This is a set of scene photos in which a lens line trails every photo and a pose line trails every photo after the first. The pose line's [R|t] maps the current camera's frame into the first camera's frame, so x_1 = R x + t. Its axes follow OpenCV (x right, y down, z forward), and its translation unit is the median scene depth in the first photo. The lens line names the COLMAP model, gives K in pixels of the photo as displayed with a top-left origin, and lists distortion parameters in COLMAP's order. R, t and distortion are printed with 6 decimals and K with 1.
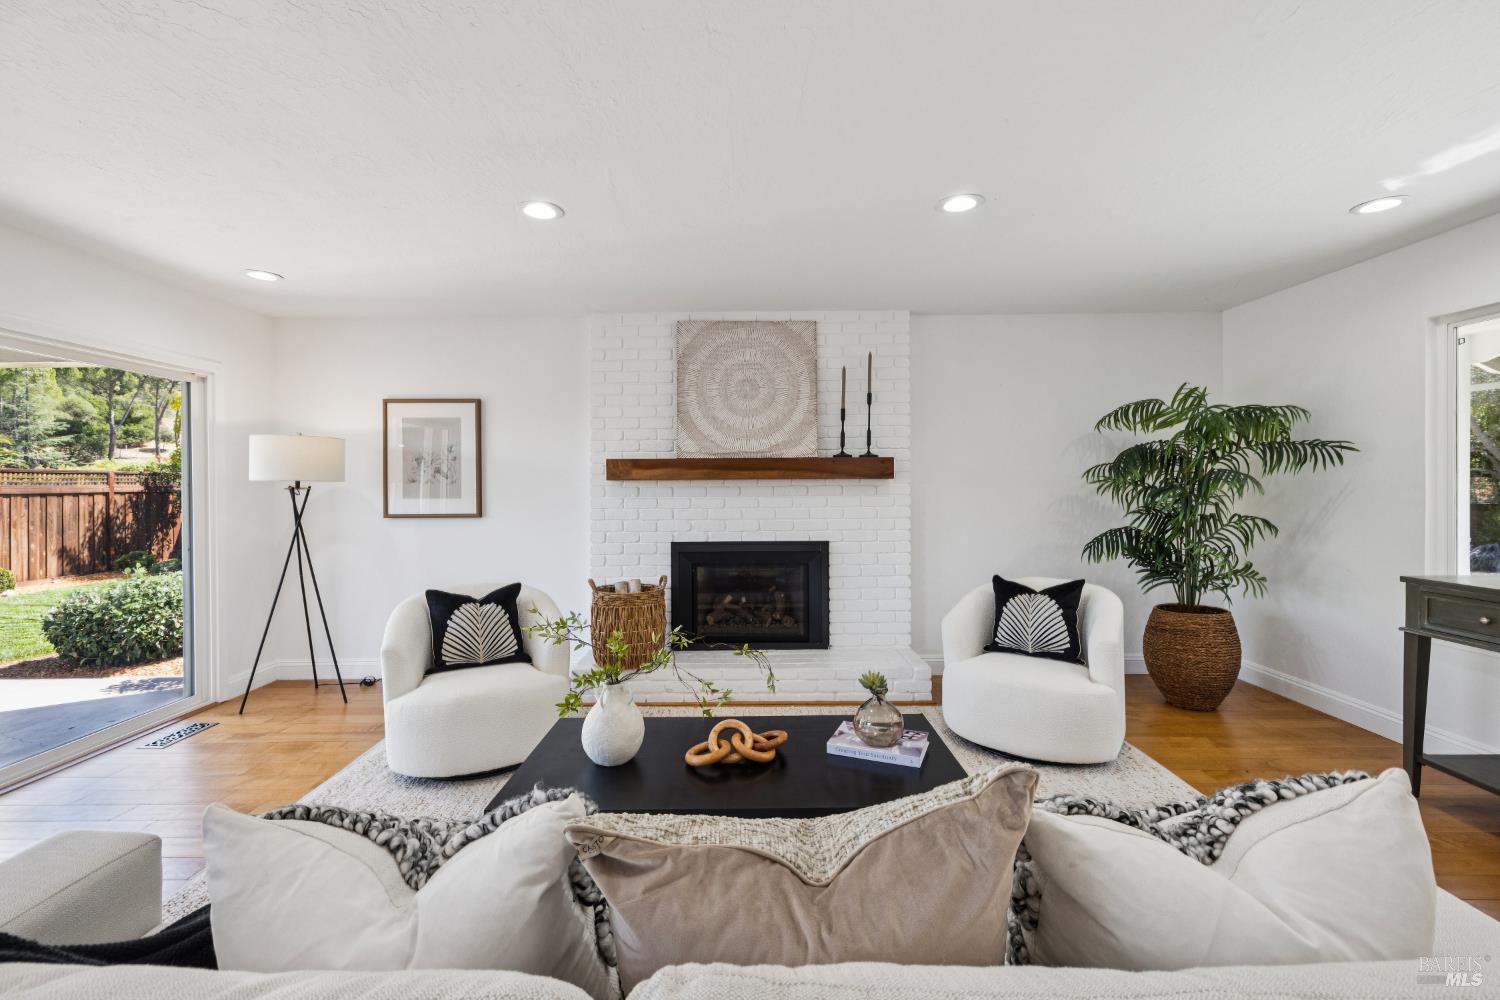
lens RADIAL K [[633.5, 0, 747.0], [0, 633.5, 492.4], [0, 0, 1]] dist [-0.001346, -0.000112]
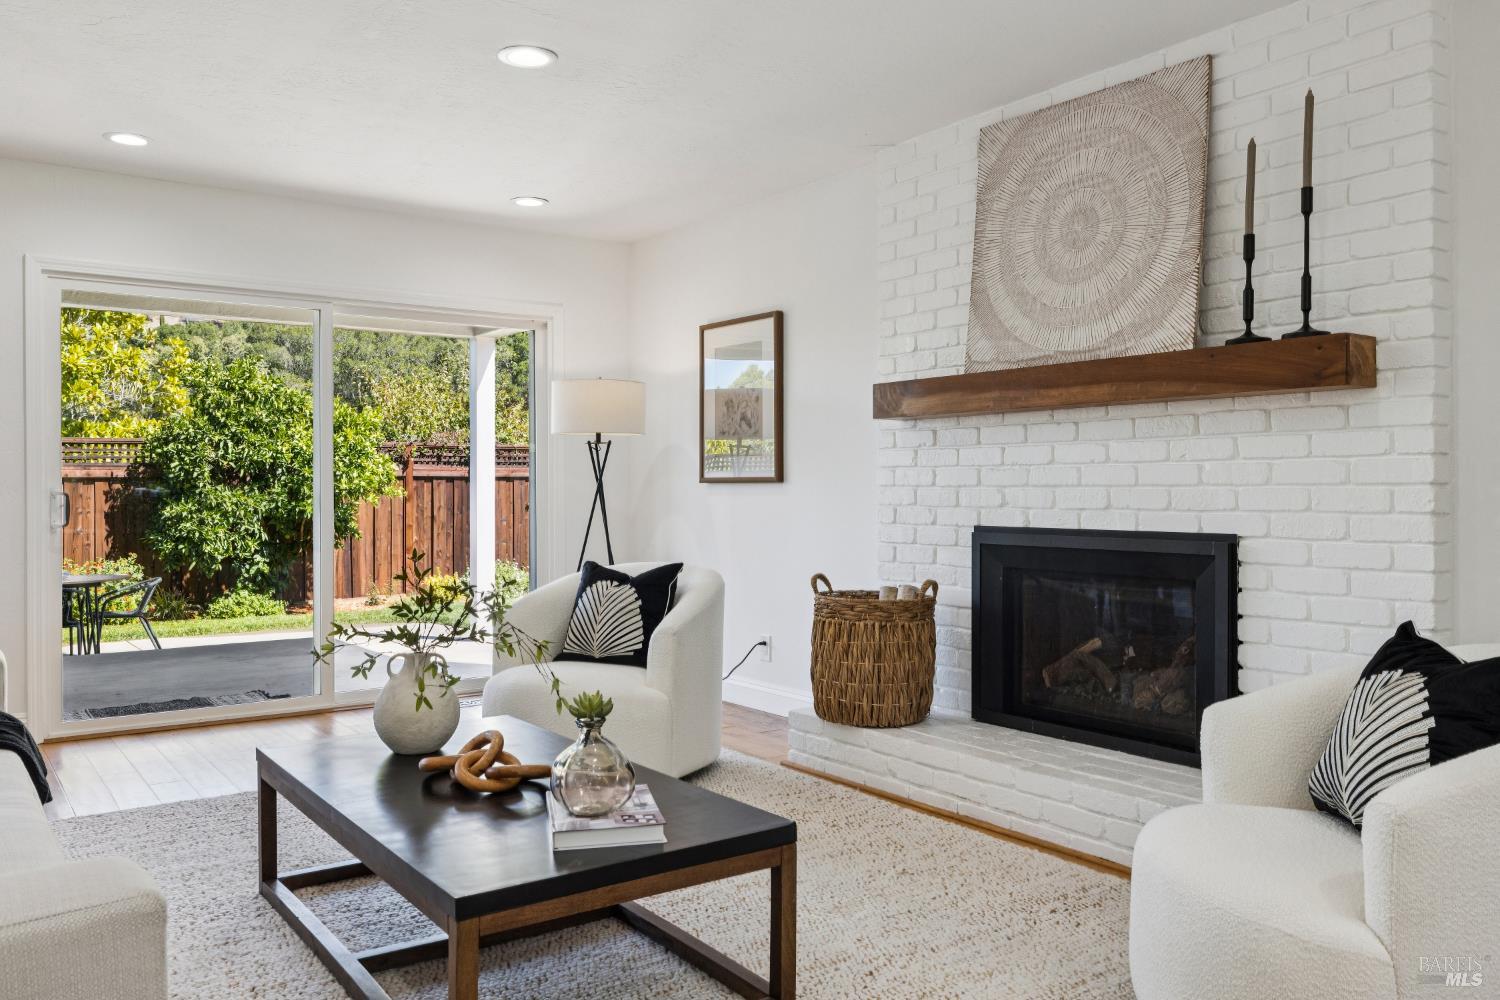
lens RADIAL K [[1155.0, 0, 749.0], [0, 1155.0, 478.8], [0, 0, 1]] dist [0.002908, -0.000033]
pose [[0.581275, -0.000795, -0.813707, 0.604623], [-0.008743, 0.999936, -0.007222, 0.046990], [0.813660, 0.011313, 0.581231, 0.248429]]
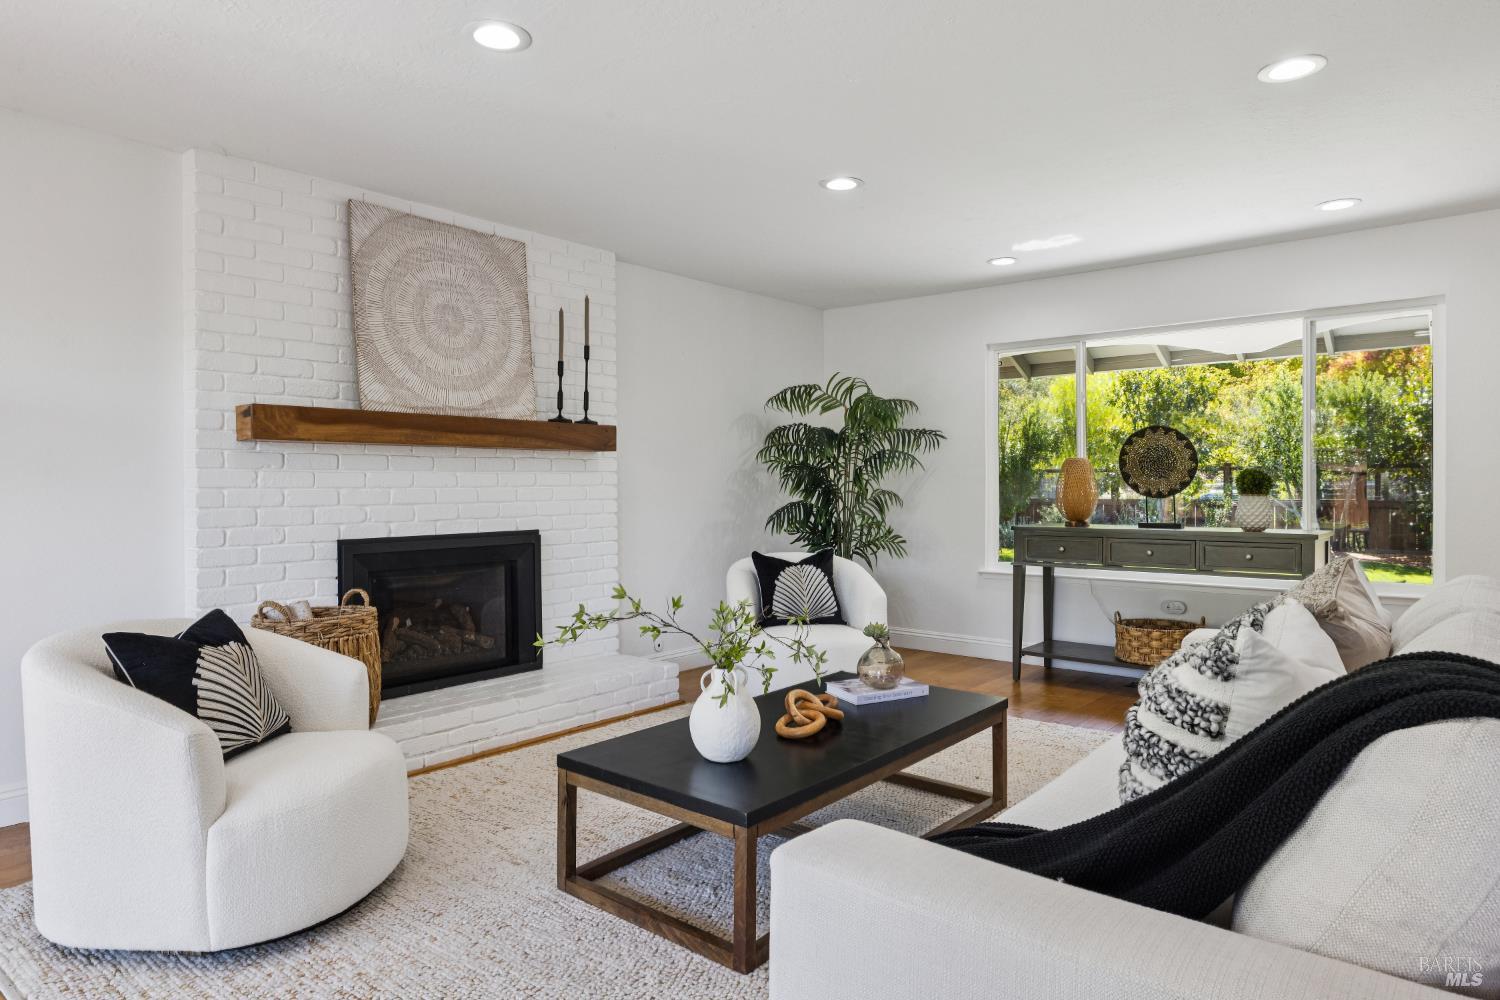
lens RADIAL K [[885.1, 0, 746.3], [0, 885.1, 491.3], [0, 0, 1]] dist [-0.006260, -0.000274]
pose [[0.648013, -0.003595, 0.761621, -0.541649], [0.005843, 0.999983, -0.000252, 0.032130], [-0.761607, 0.004614, 0.648022, 0.105674]]
